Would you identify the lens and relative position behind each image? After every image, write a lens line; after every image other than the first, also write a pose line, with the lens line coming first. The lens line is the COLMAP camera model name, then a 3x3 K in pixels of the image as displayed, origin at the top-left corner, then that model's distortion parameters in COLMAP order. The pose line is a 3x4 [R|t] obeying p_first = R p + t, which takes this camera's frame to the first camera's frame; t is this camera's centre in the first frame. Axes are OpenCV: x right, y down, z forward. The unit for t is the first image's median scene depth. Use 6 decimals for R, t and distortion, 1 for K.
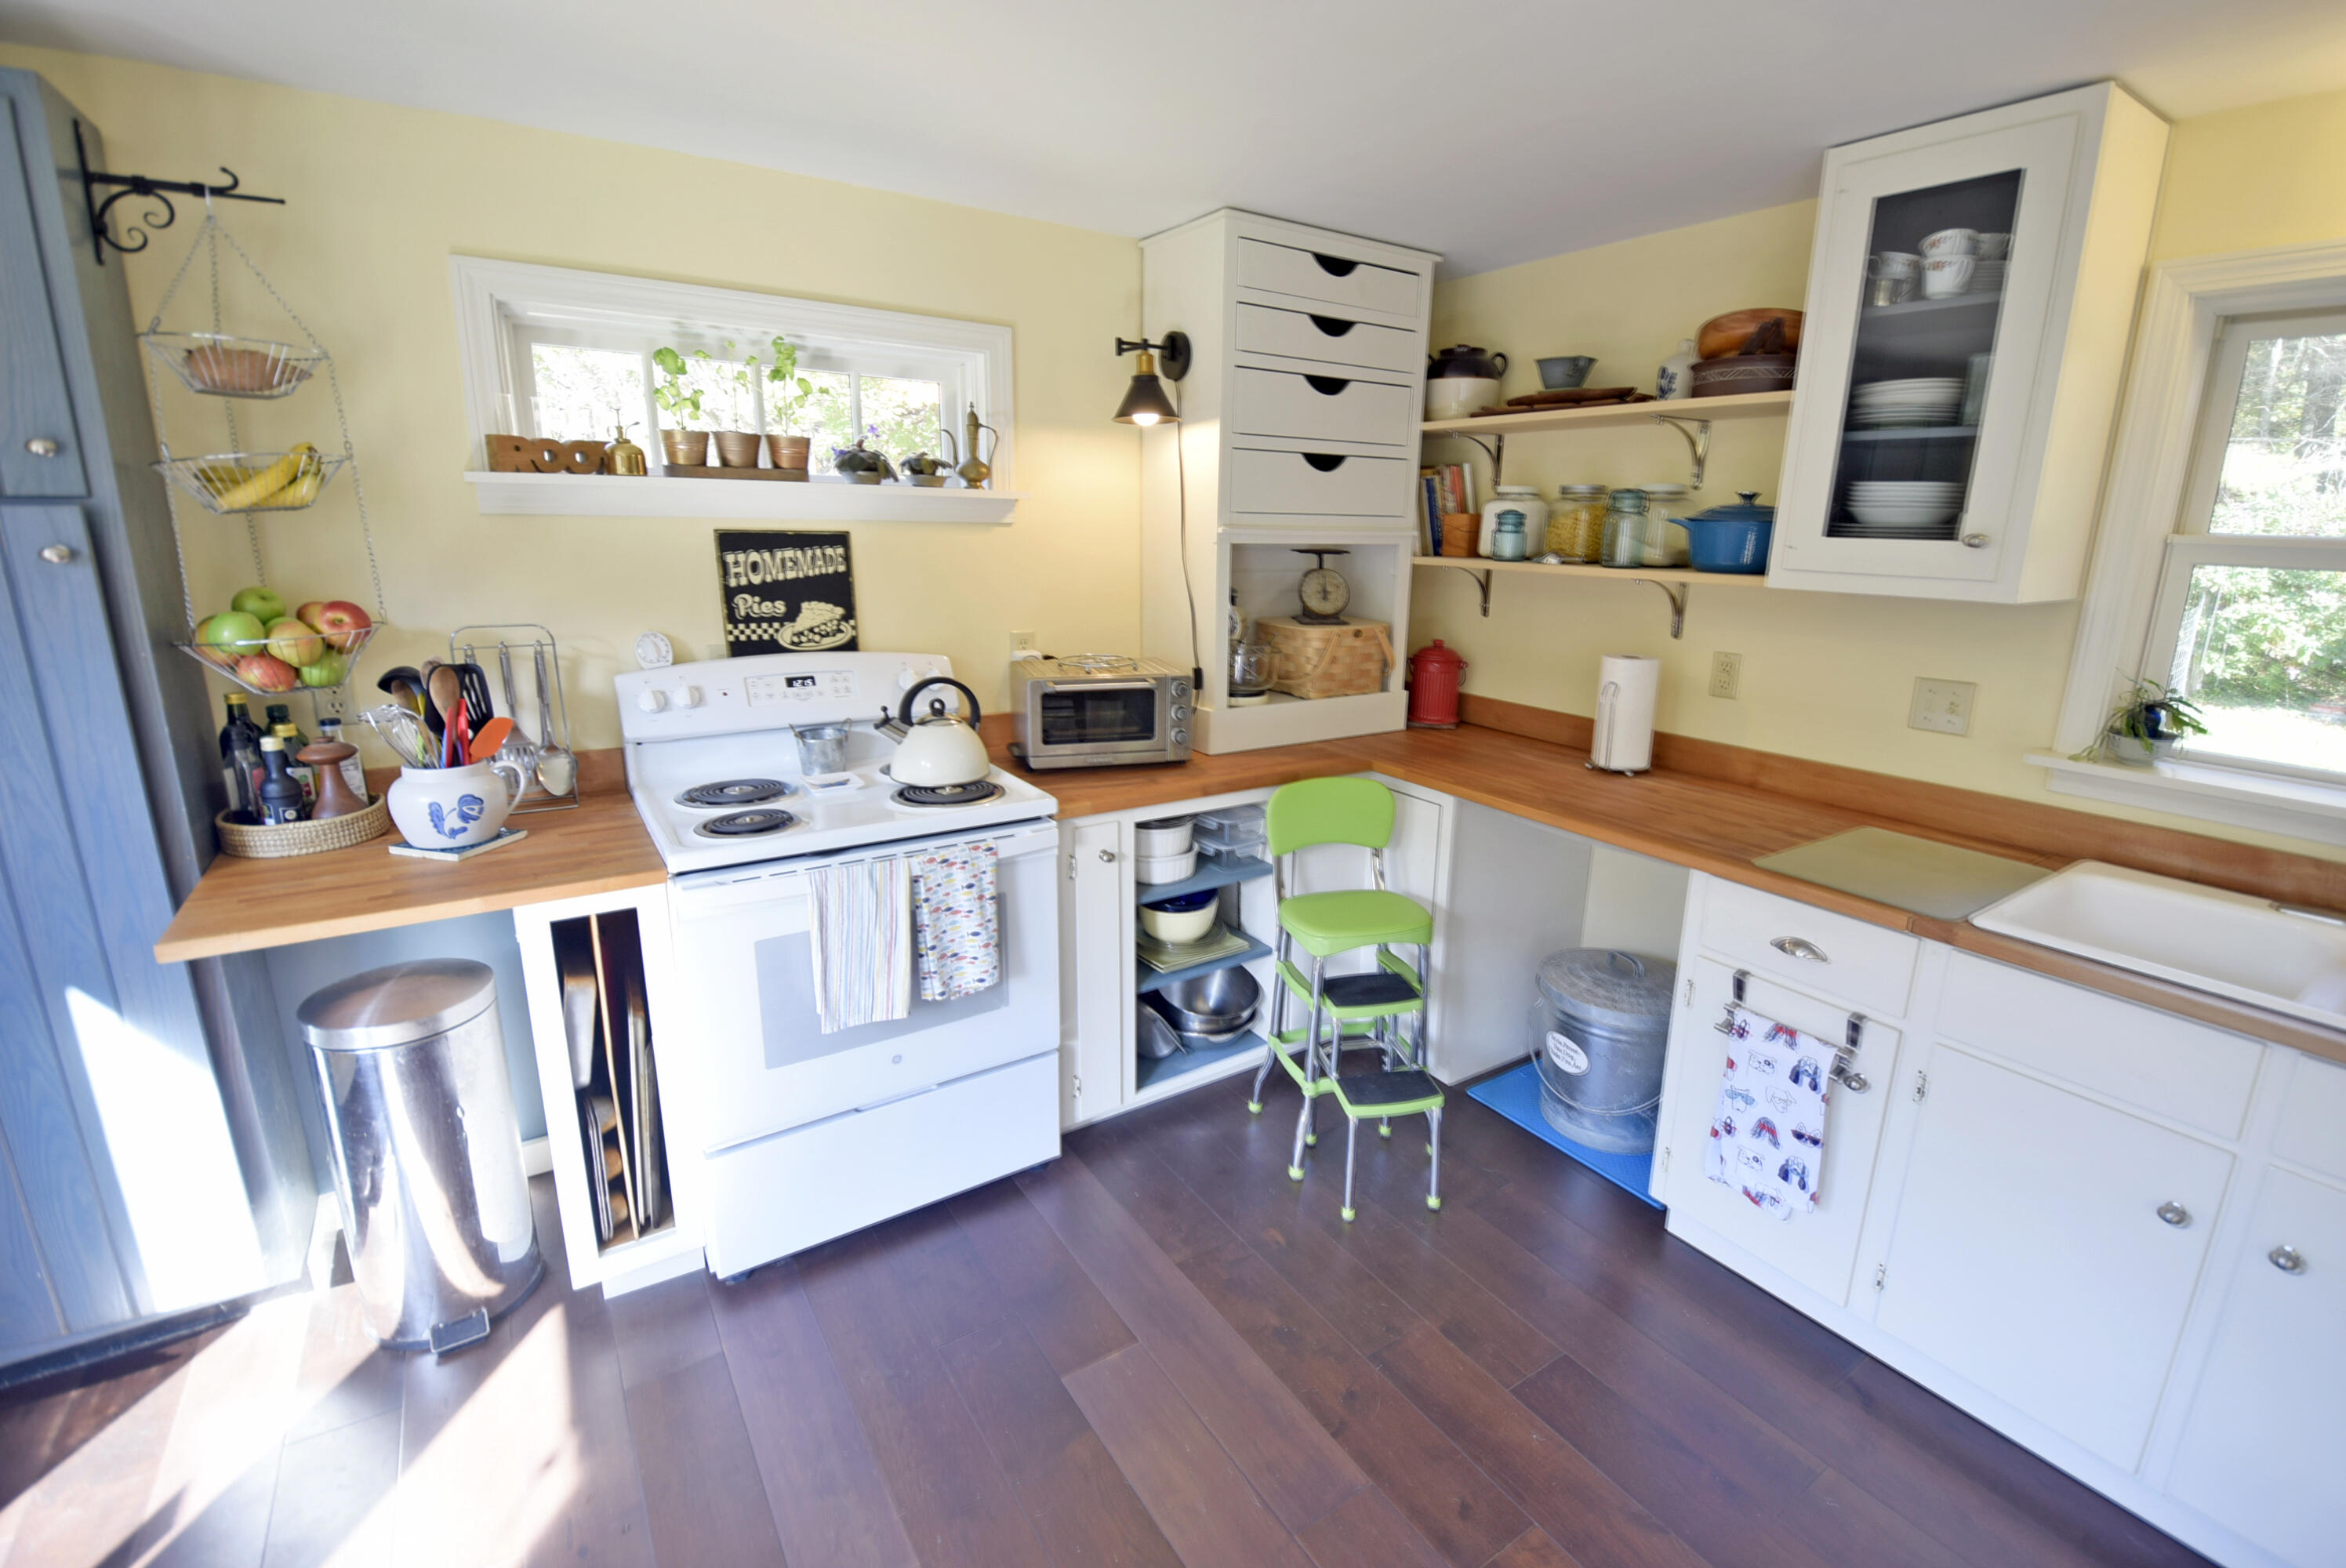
lens RADIAL K [[1030.5, 0, 1187.6], [0, 1030.5, 781.3], [0, 0, 1]] dist [-0.022876, -0.003784]
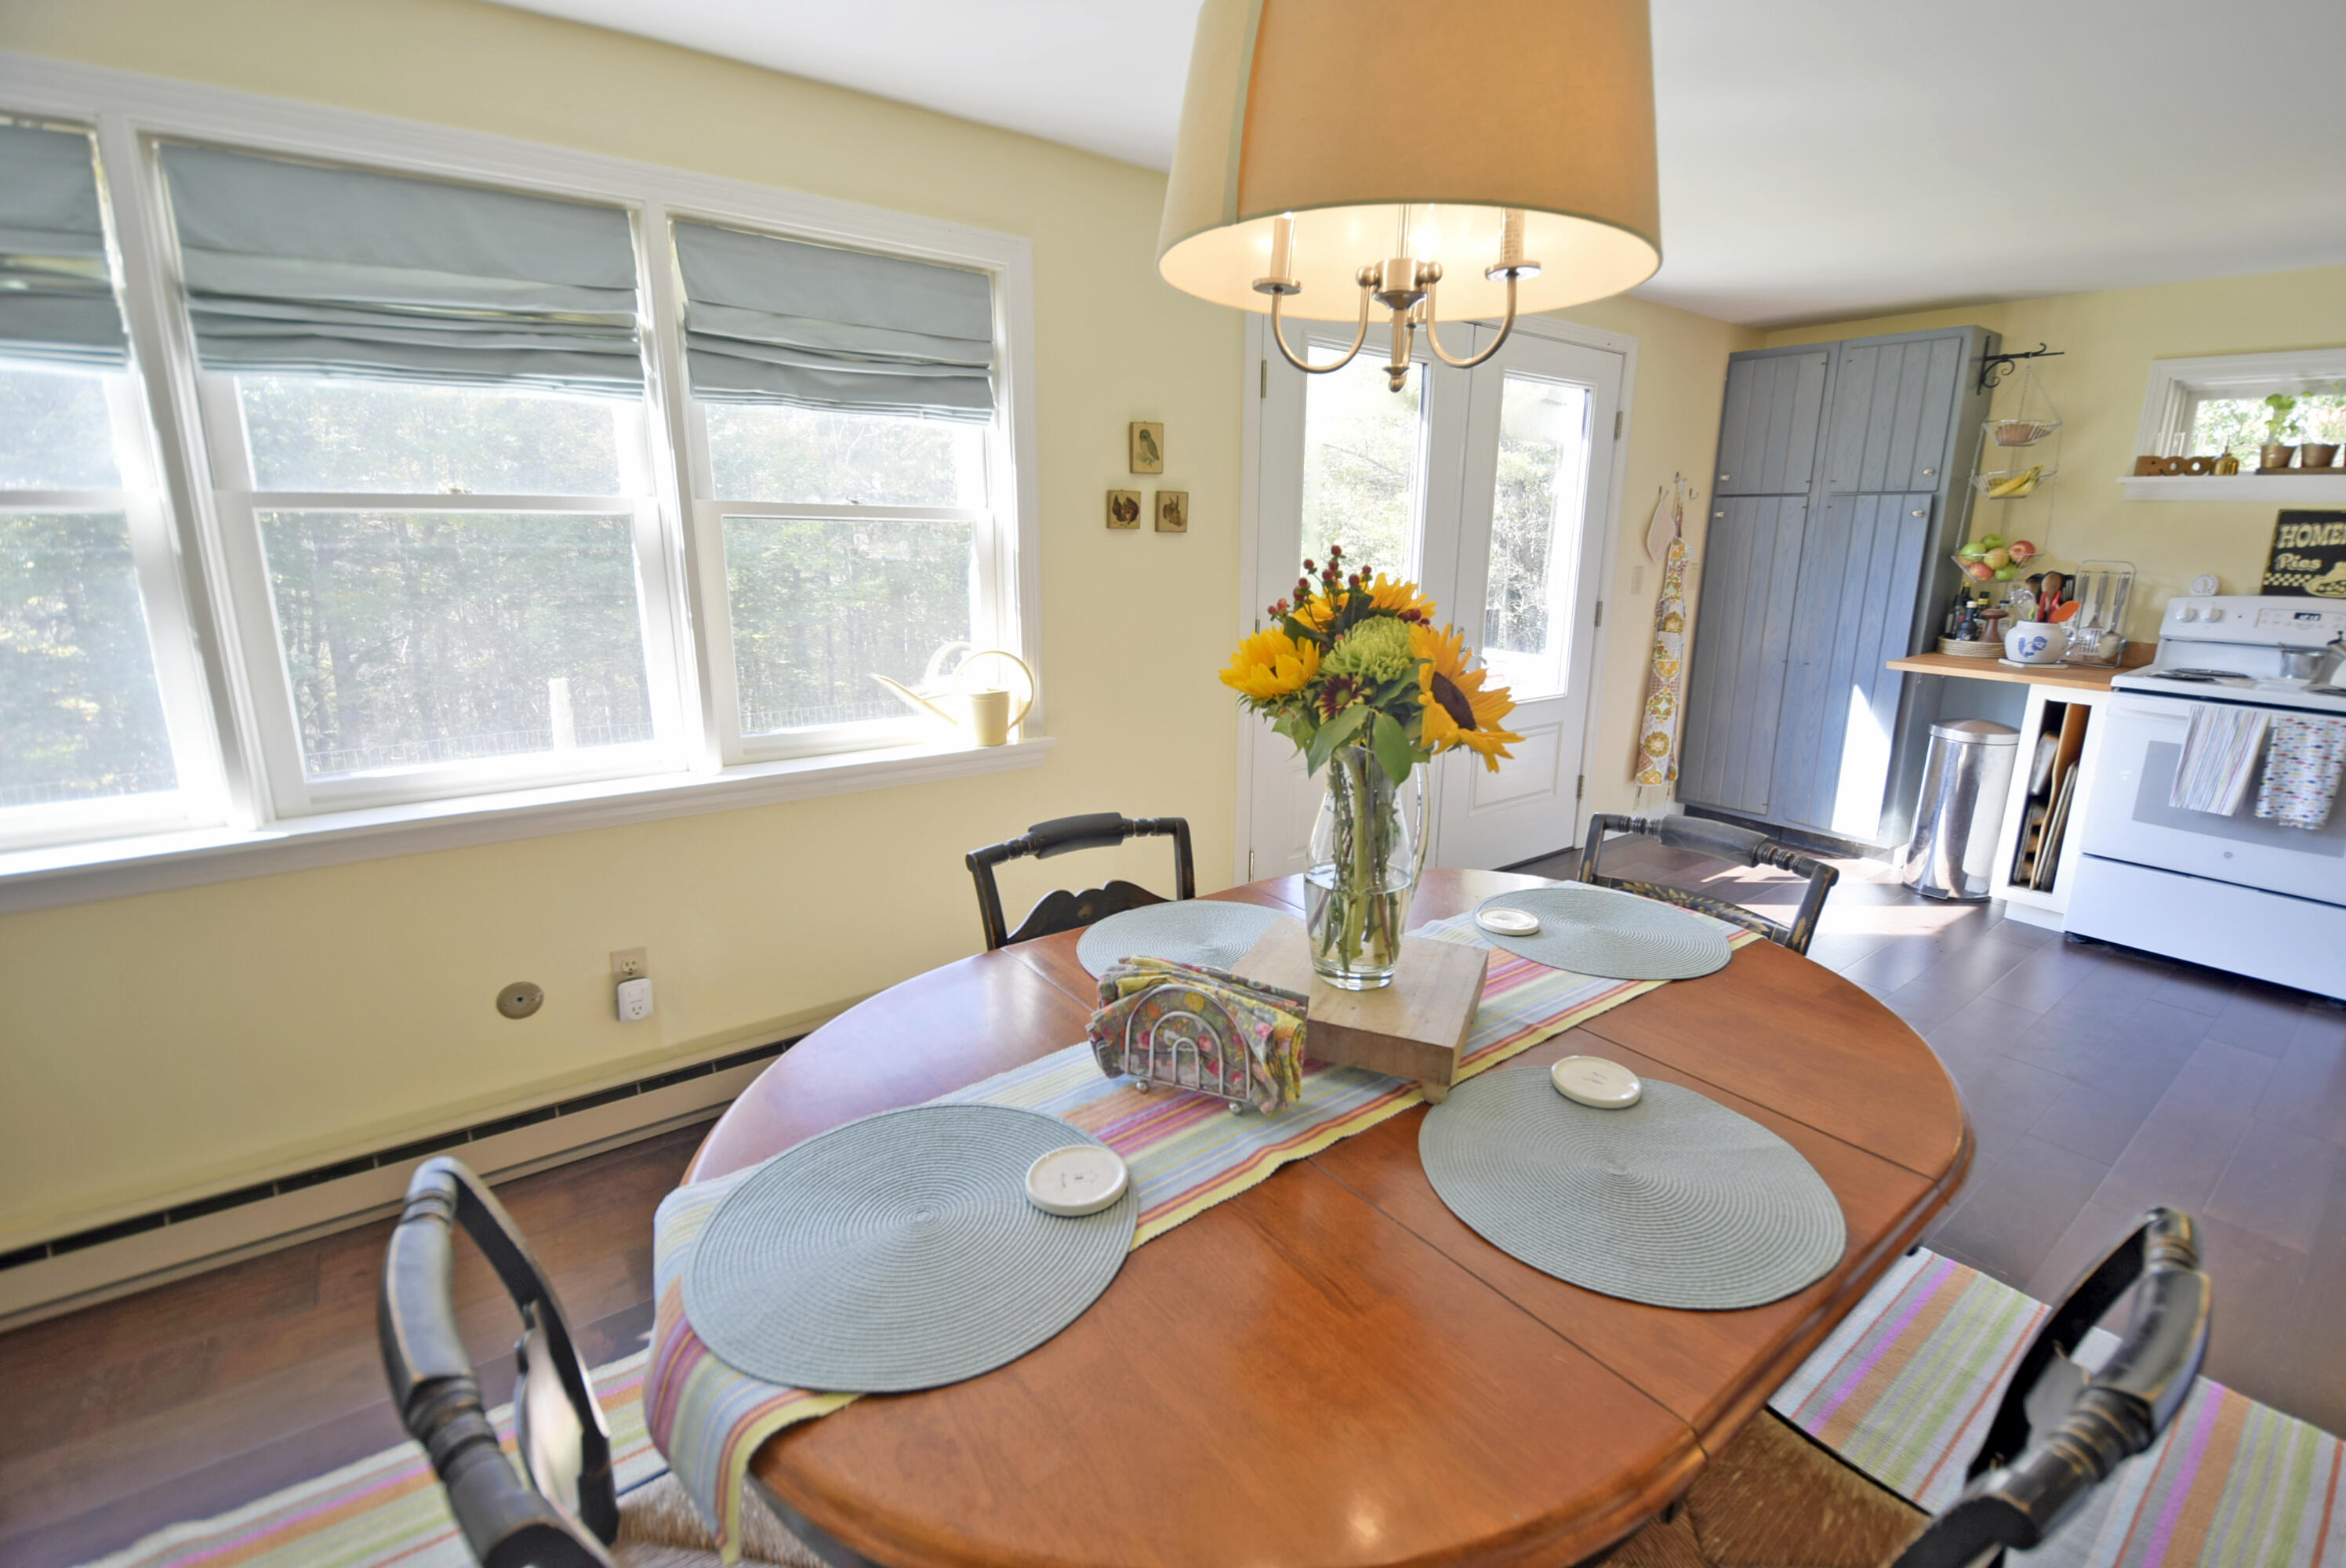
lens RADIAL K [[1030.5, 0, 1237.3], [0, 1030.5, 786.7], [0, 0, 1]] dist [-0.022876, -0.003784]
pose [[0.056894, 0.222874, -0.973186, 1.088775], [-0.257744, 0.945000, 0.201351, 0.267553], [0.964537, 0.239377, 0.111209, -0.607635]]
